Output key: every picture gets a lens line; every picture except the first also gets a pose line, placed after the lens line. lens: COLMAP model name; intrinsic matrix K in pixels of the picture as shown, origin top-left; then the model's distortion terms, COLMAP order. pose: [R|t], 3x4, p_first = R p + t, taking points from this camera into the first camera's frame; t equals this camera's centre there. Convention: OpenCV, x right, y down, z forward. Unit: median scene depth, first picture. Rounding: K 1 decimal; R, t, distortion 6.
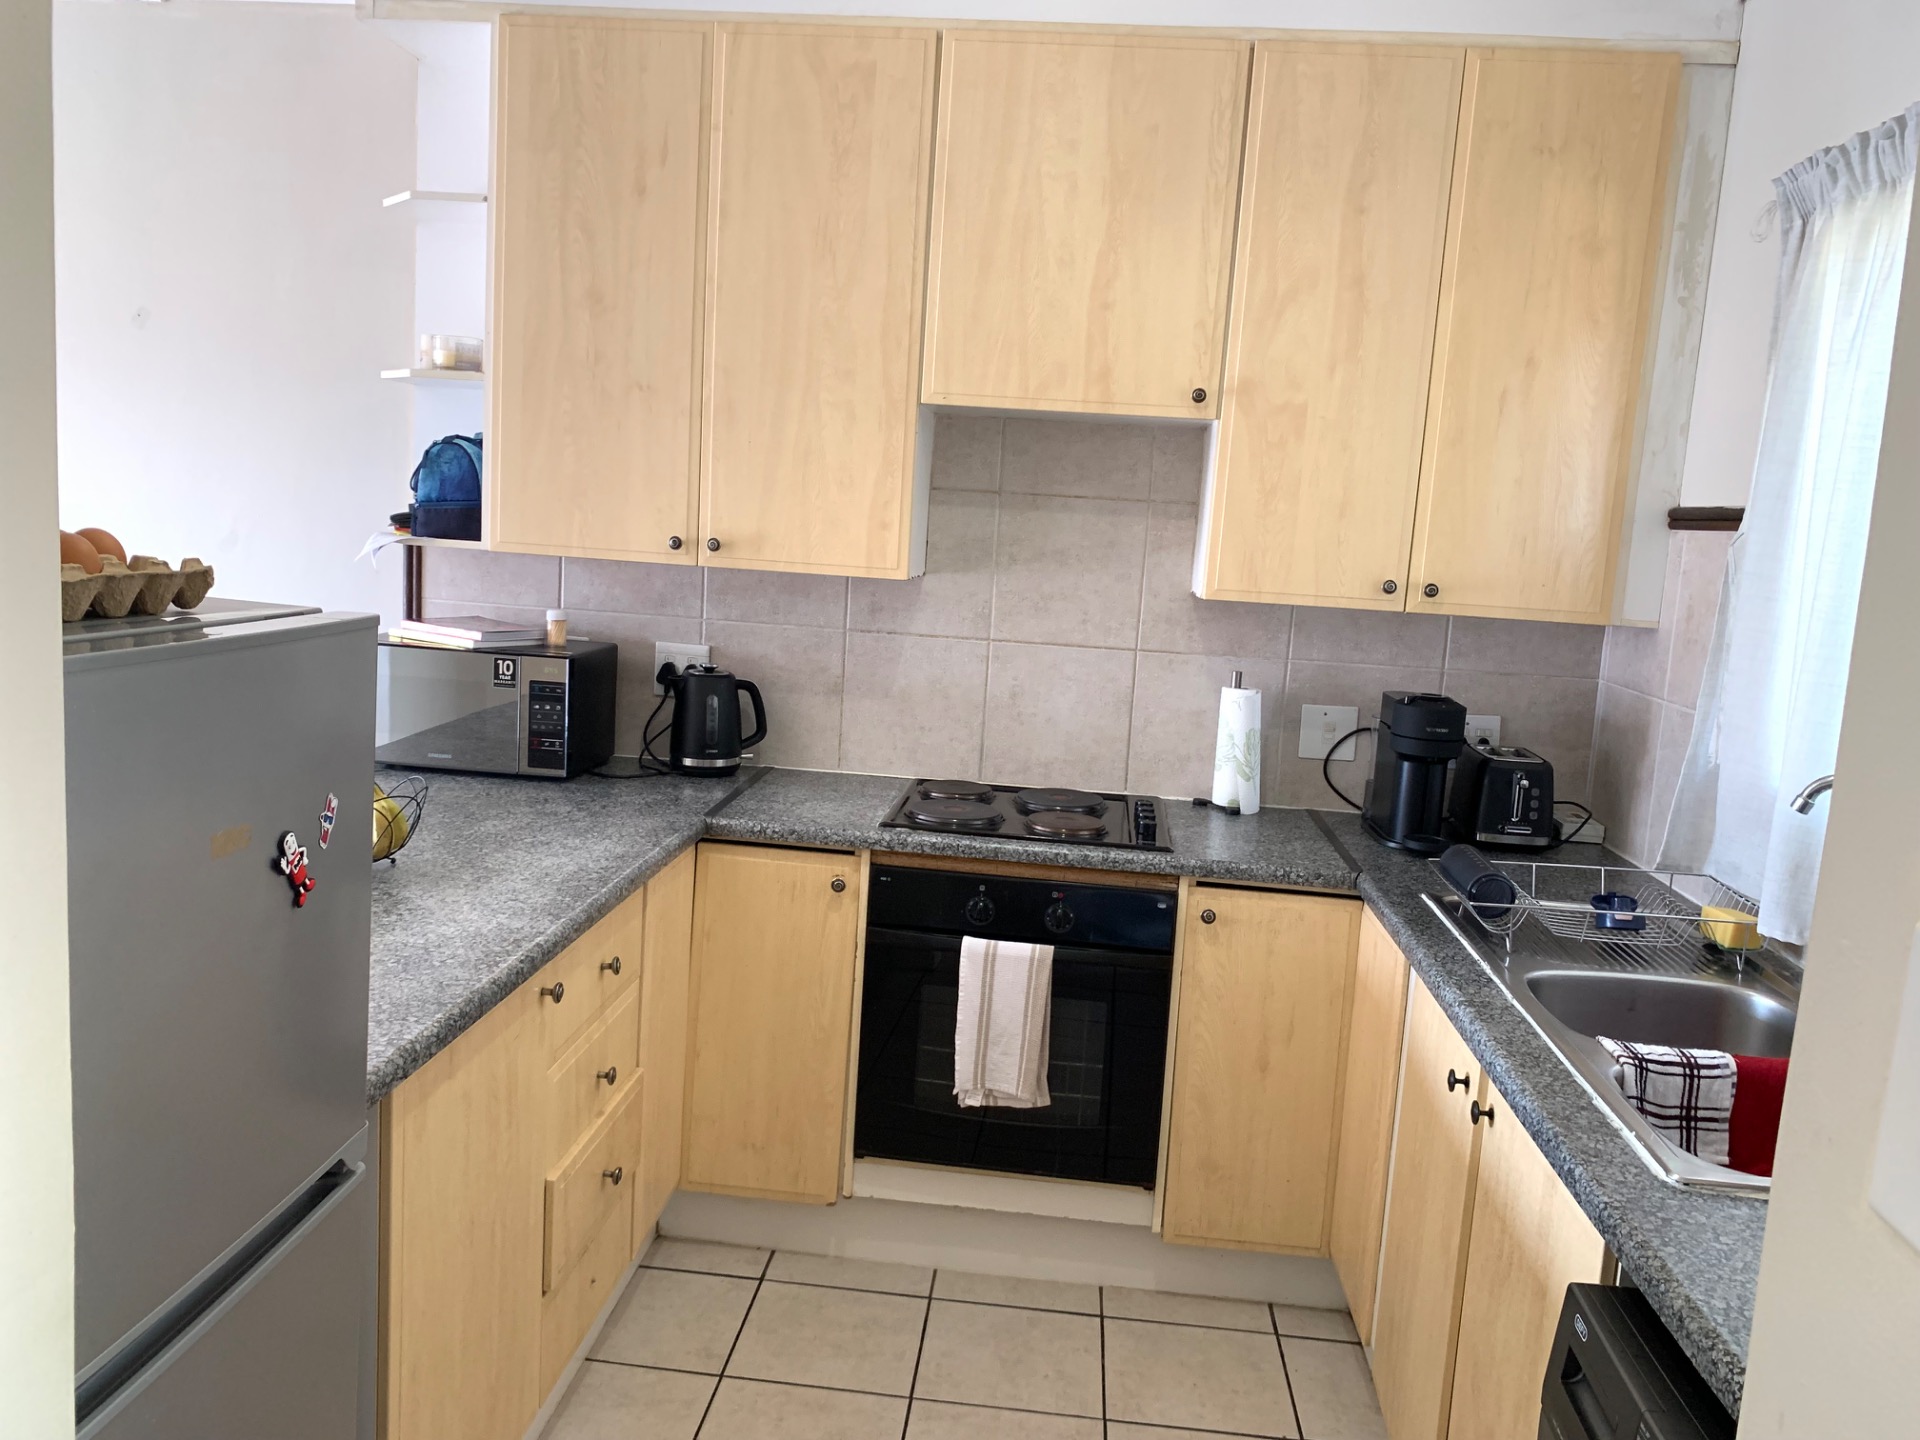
lens RADIAL K [[1496.5, 0, 952.9], [0, 1496.5, 719.2], [0, 0, 1]] dist [0.030715, -0.055516]
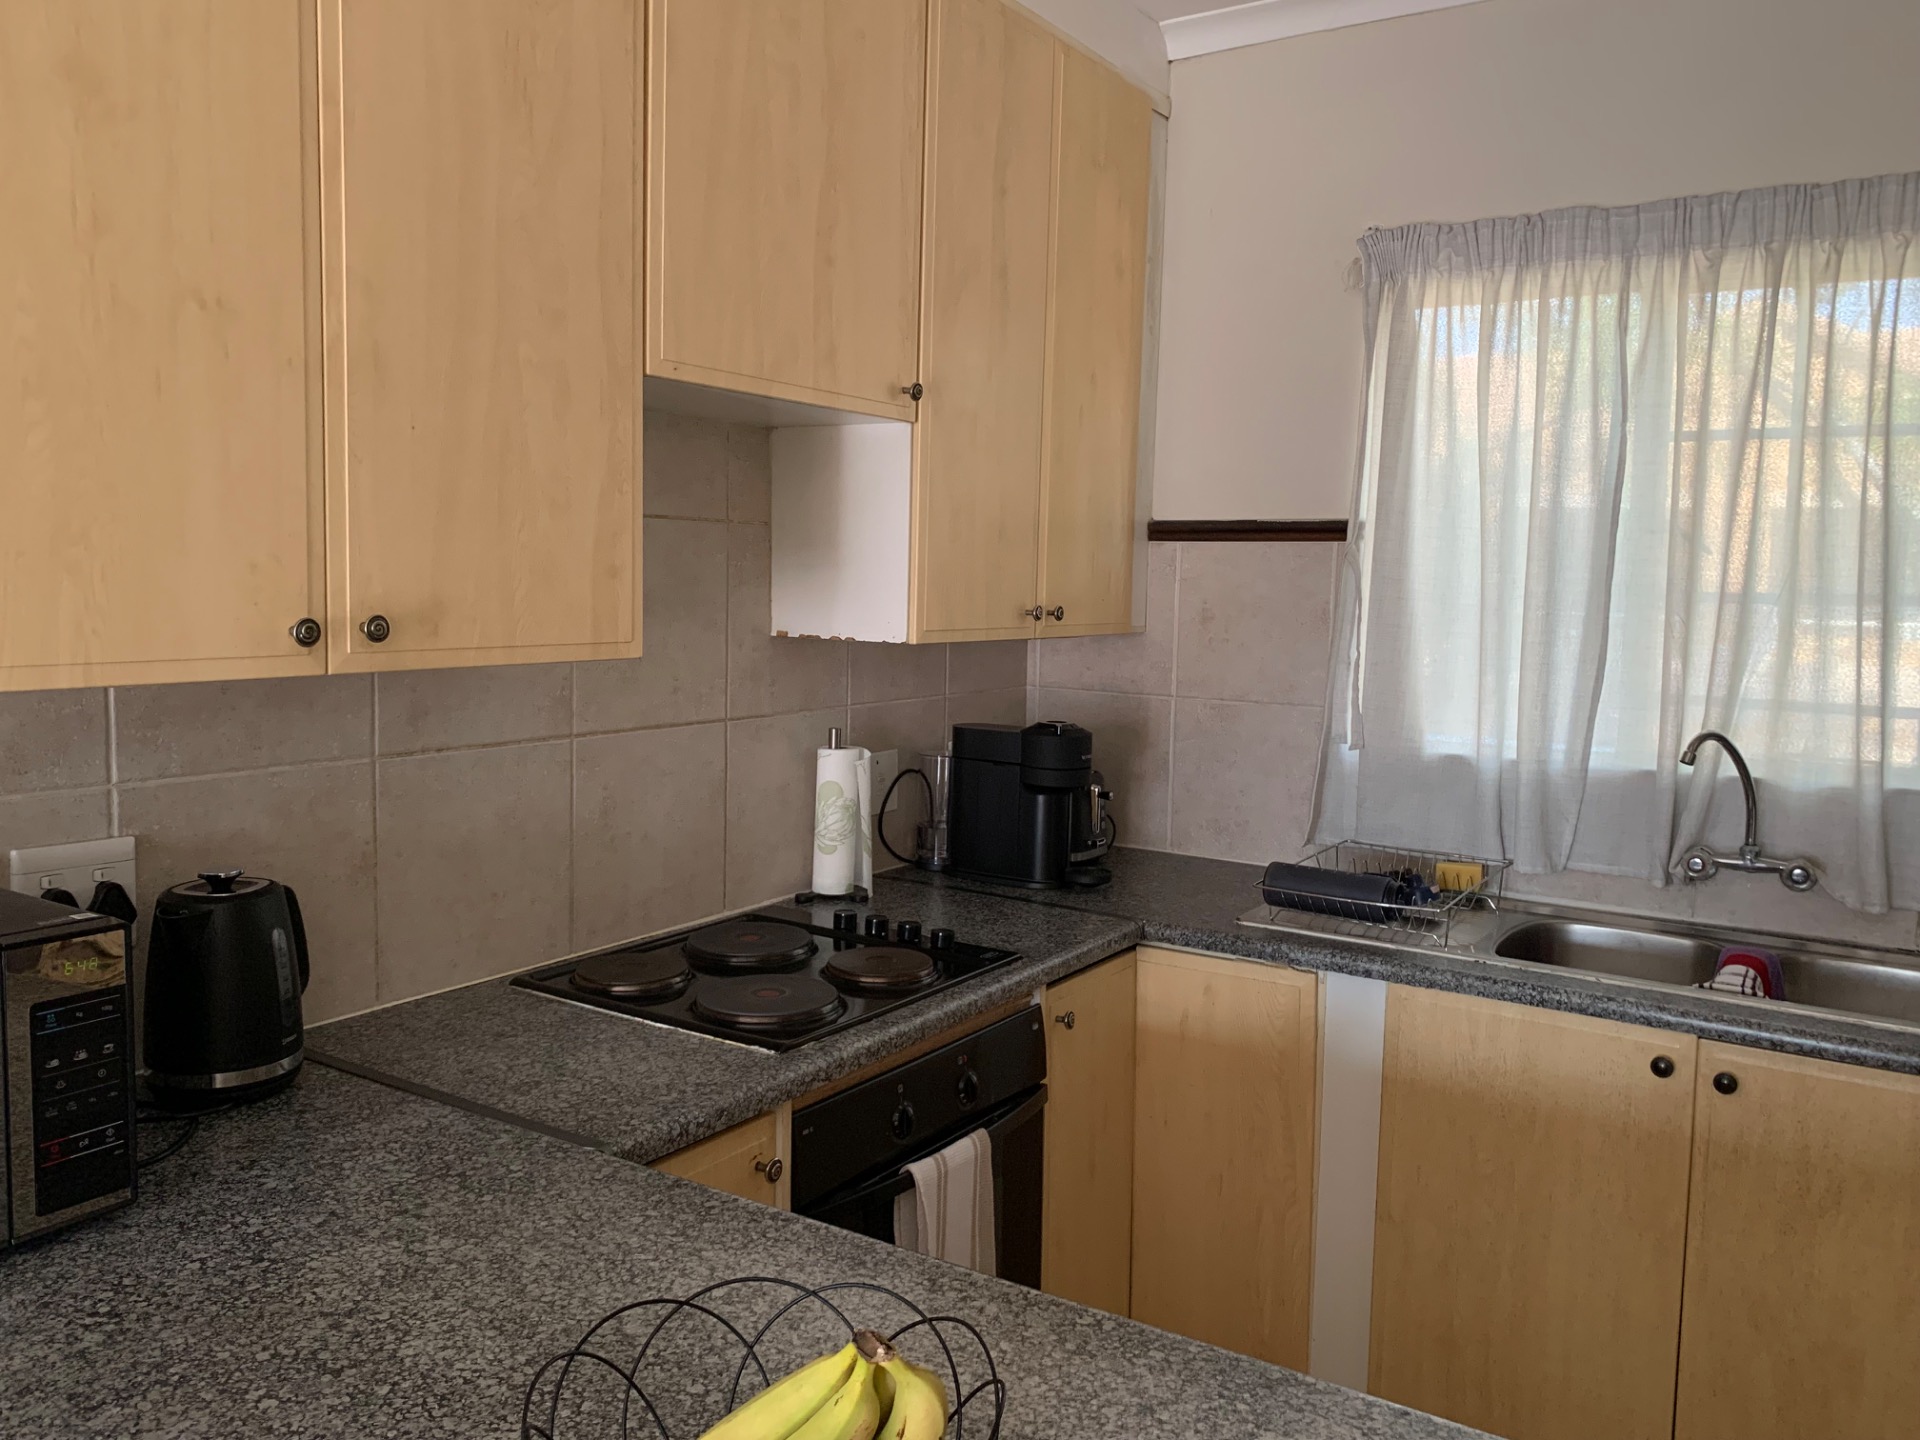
lens RADIAL K [[1496.5, 0, 989.7], [0, 1496.5, 683.8], [0, 0, 1]] dist [0.030715, -0.055516]
pose [[0.449997, -0.119307, 0.885025, -0.518026], [0.126851, 0.989526, 0.068896, -0.107490], [-0.883975, 0.081263, 0.460418, 0.587812]]
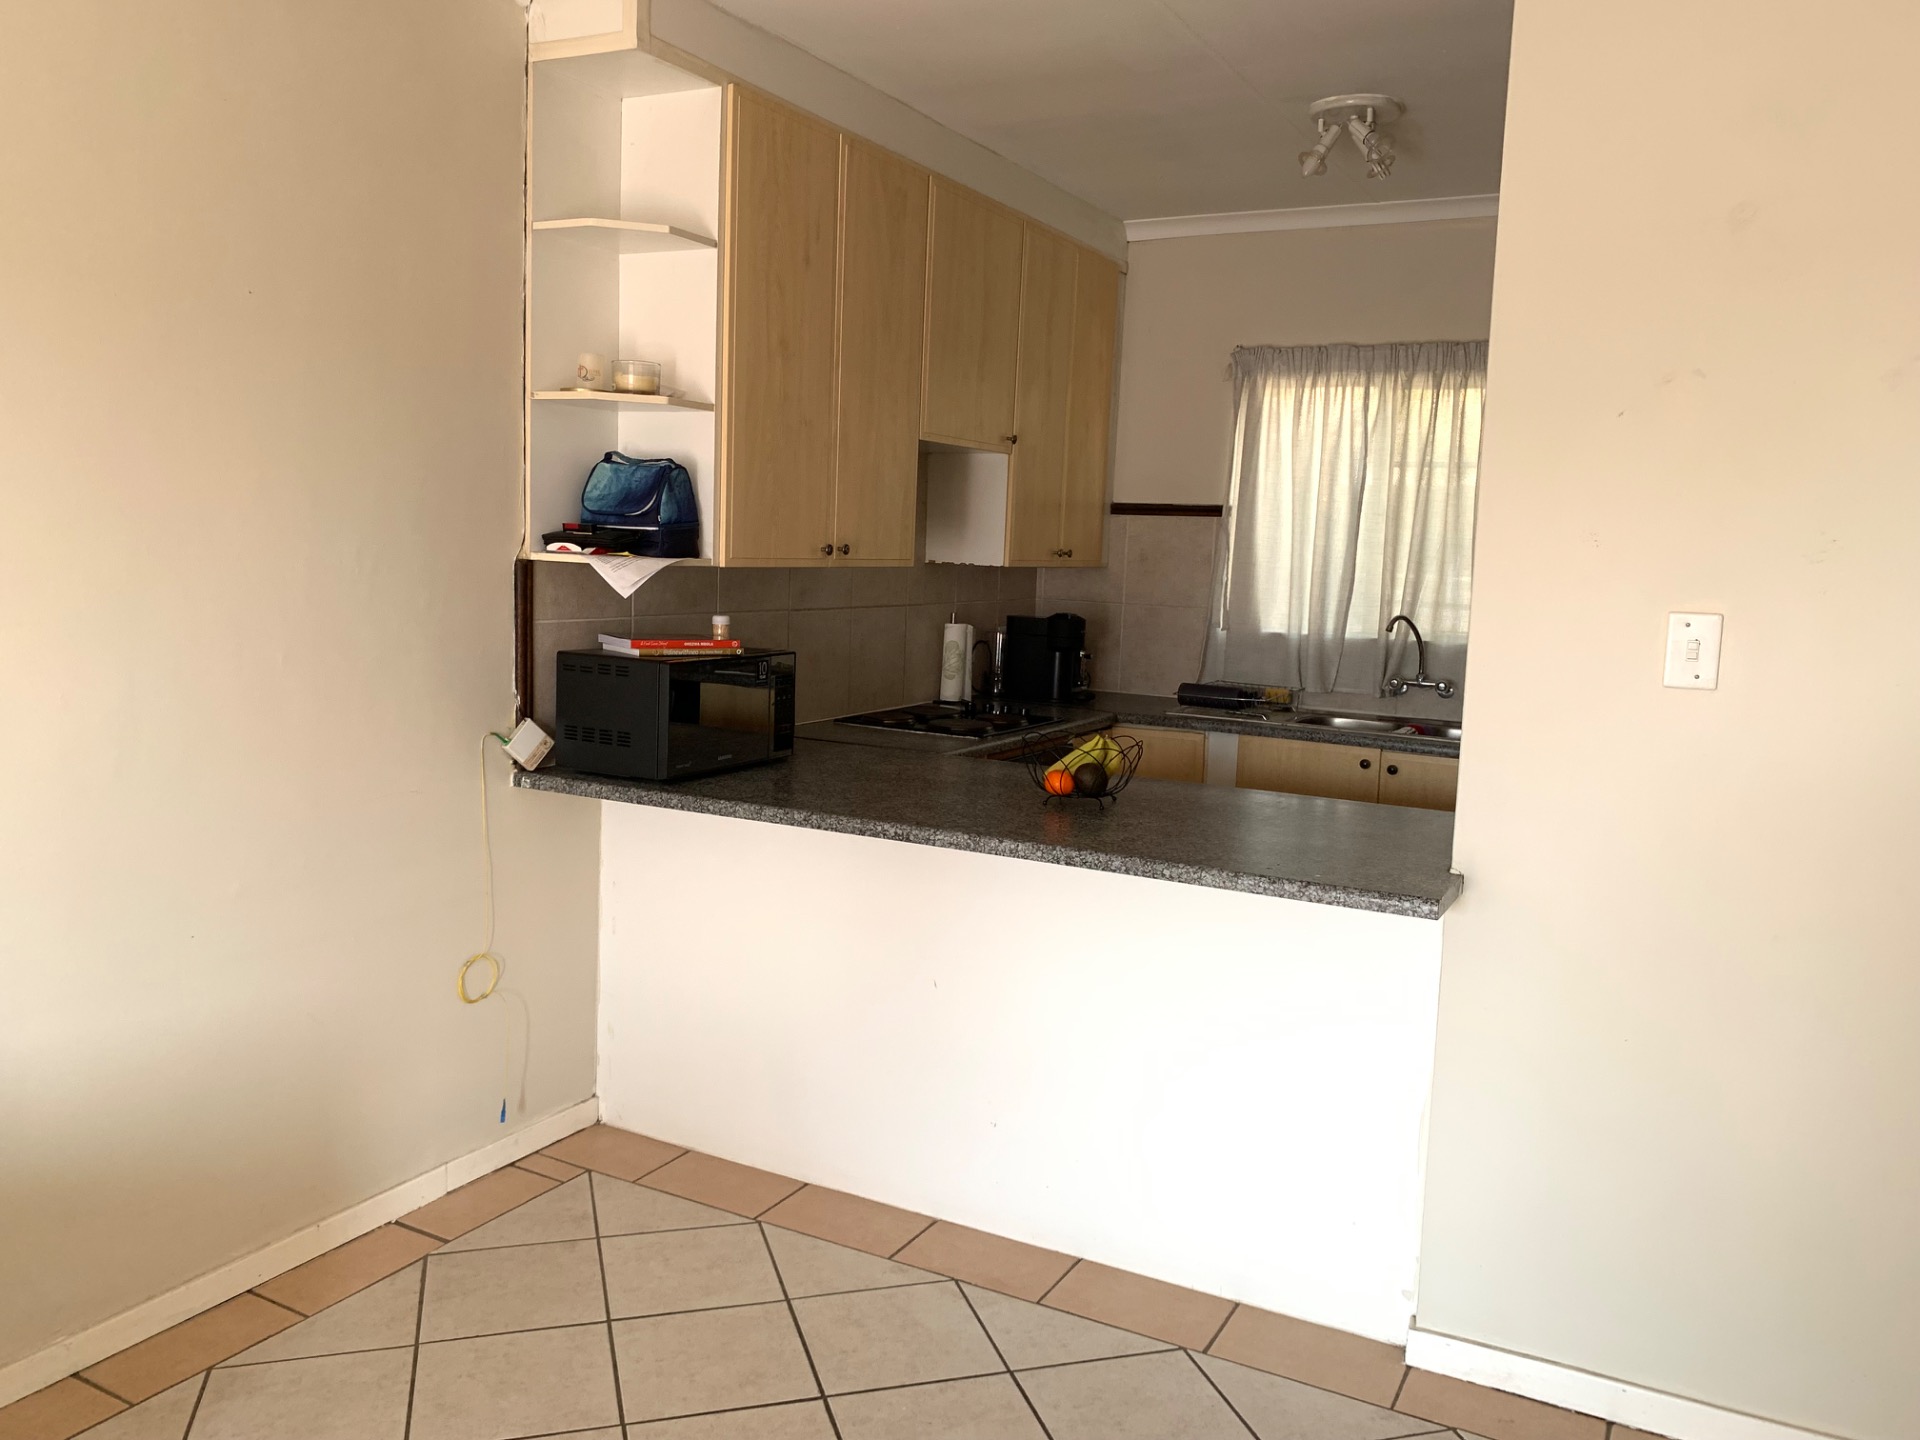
lens RADIAL K [[1496.5, 0, 960.1], [0, 1496.5, 729.7], [0, 0, 1]] dist [0.030715, -0.055516]
pose [[0.384199, -0.165352, 0.908322, -1.297426], [0.113551, 0.984825, 0.131250, -0.121942], [-0.916241, 0.052715, 0.397145, 0.419787]]
